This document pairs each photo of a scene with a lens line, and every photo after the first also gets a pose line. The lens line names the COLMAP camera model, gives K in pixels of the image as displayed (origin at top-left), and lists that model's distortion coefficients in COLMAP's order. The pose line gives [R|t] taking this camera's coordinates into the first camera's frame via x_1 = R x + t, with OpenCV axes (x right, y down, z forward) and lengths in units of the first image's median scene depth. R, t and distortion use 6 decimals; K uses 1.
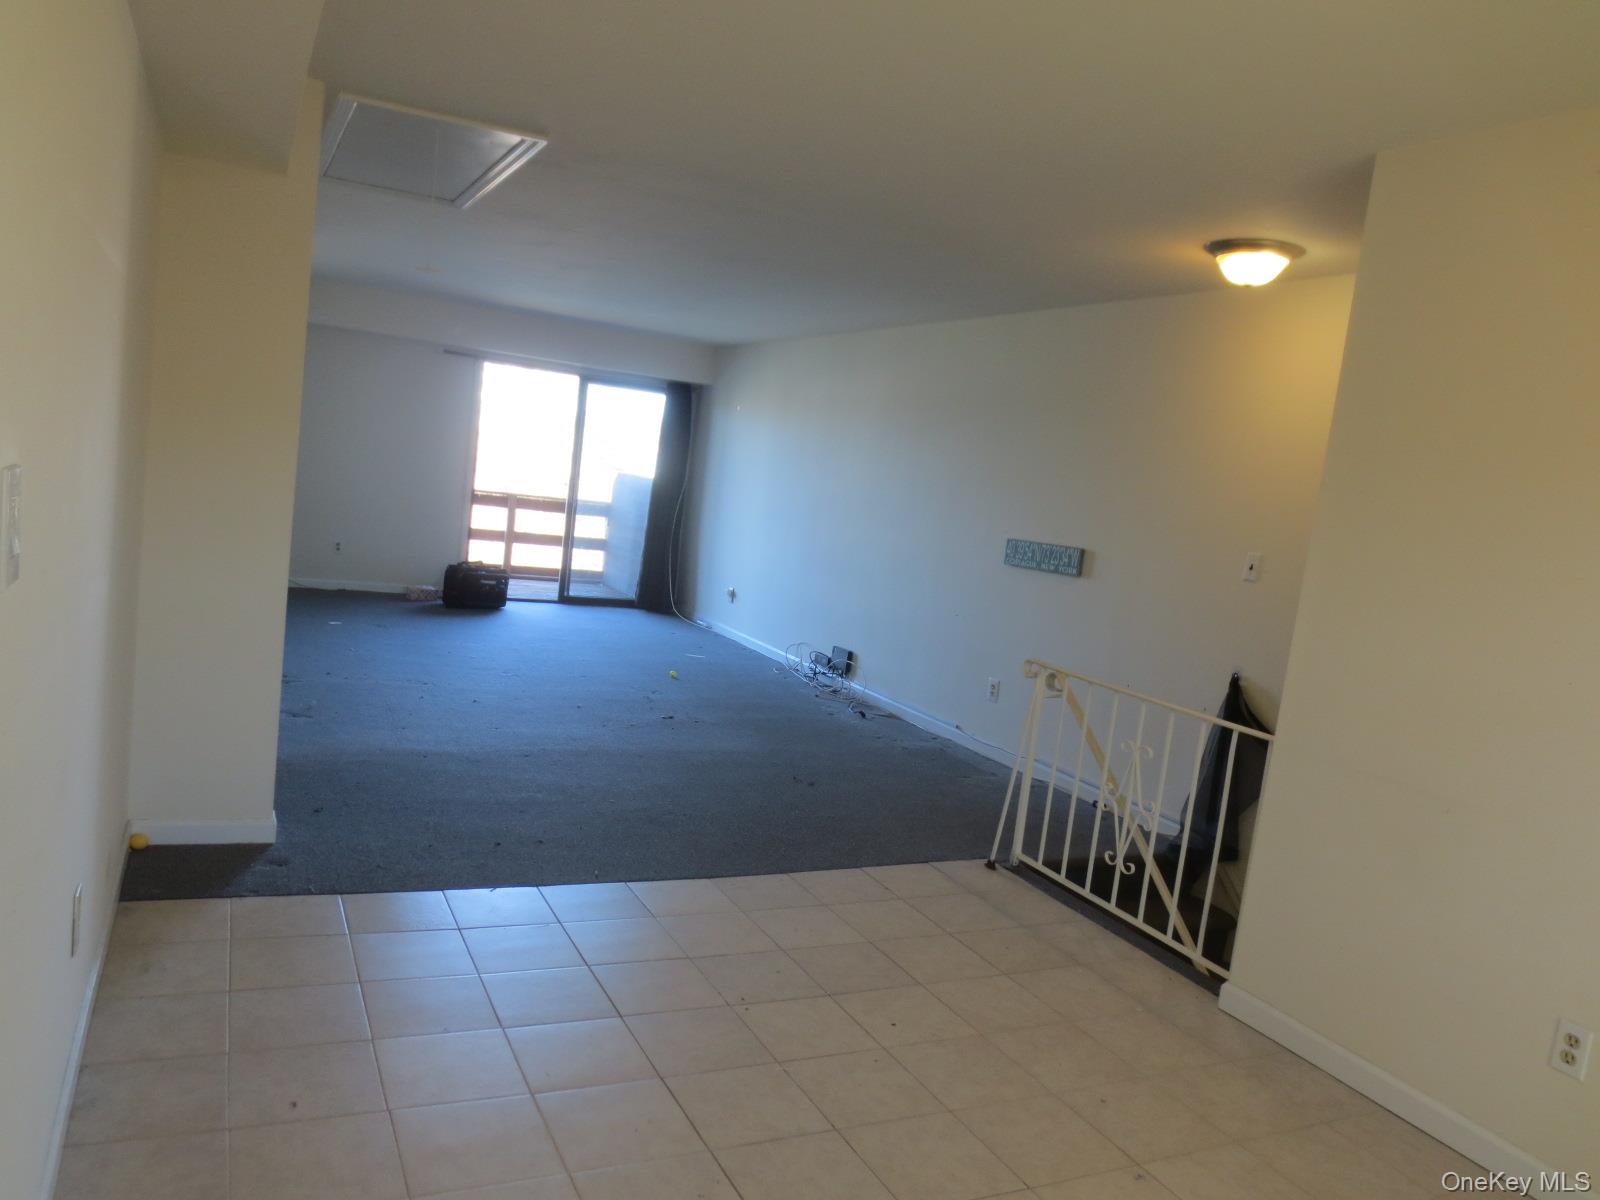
lens RADIAL K [[1128.7, 0, 800.0], [0, 1128.7, 600.0], [0, 0, 1]] dist [0.001281, -0.001126]
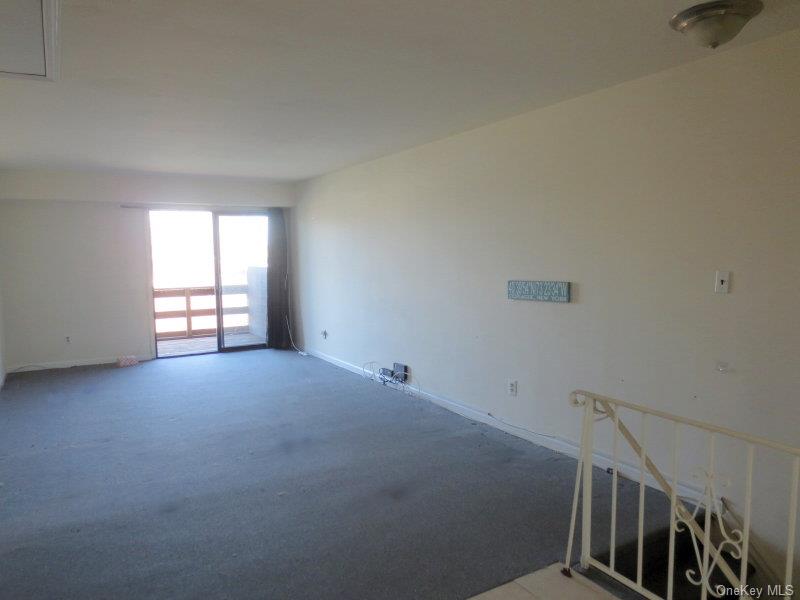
lens RADIAL K [[564.4, 0, 400.0], [0, 564.4, 300.0], [0, 0, 1]] dist [0.001281, -0.001126]
pose [[0.988041, -0.141143, 0.062076, 0.002861], [0.142277, 0.989725, -0.014214, -0.032122], [-0.059432, 0.022876, 0.997970, 0.247726]]
